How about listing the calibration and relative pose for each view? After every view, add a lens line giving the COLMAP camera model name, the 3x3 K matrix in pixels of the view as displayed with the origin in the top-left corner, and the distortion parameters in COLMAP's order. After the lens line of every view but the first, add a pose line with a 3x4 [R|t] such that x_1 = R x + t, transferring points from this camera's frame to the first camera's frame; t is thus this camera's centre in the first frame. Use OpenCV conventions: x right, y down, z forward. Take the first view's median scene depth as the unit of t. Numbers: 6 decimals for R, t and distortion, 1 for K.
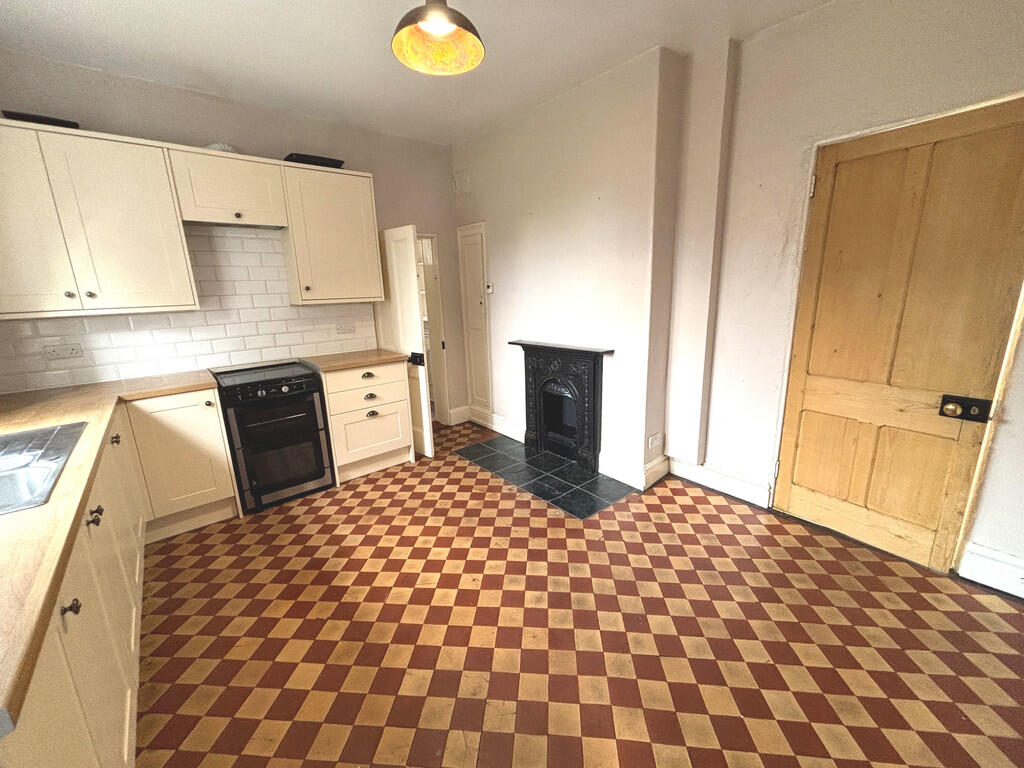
lens RADIAL K [[413.5, 0, 512.9], [0, 413.5, 383.2], [0, 0, 1]] dist [0.012067, -0.001272]
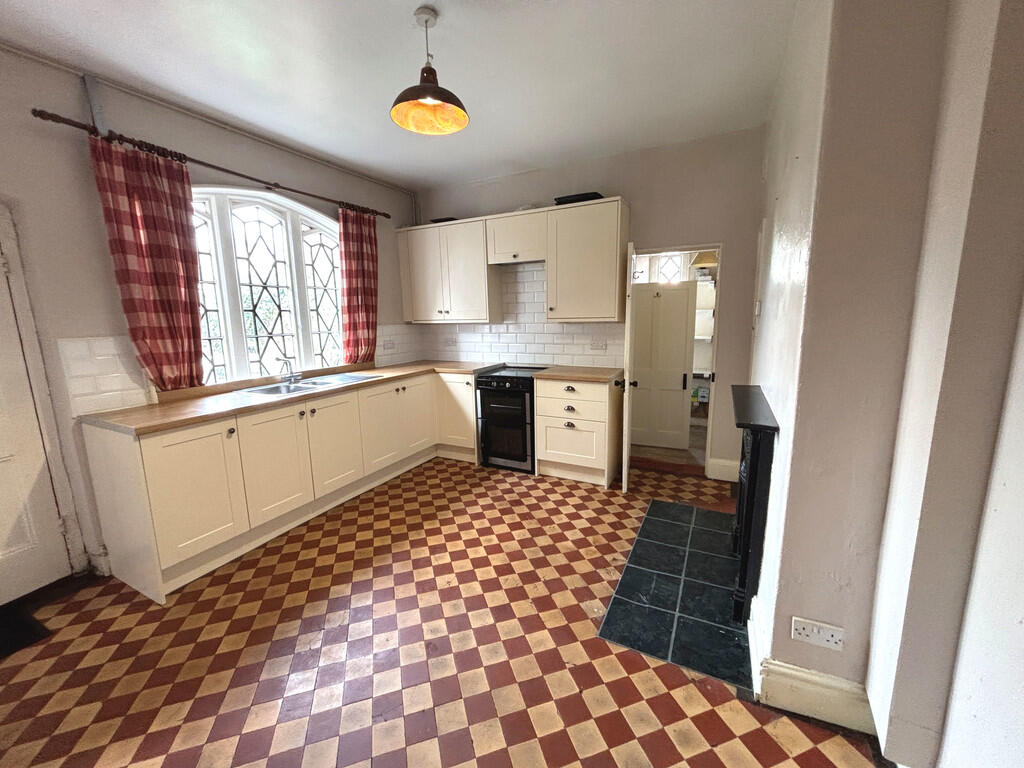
lens RADIAL K [[413.5, 0, 514.4], [0, 413.5, 385.0], [0, 0, 1]] dist [0.012067, -0.001272]
pose [[0.382844, 0.185814, -0.904933, 0.619529], [-0.204487, 0.972309, 0.113137, -0.132560], [0.900897, 0.141733, 0.410239, 0.461930]]
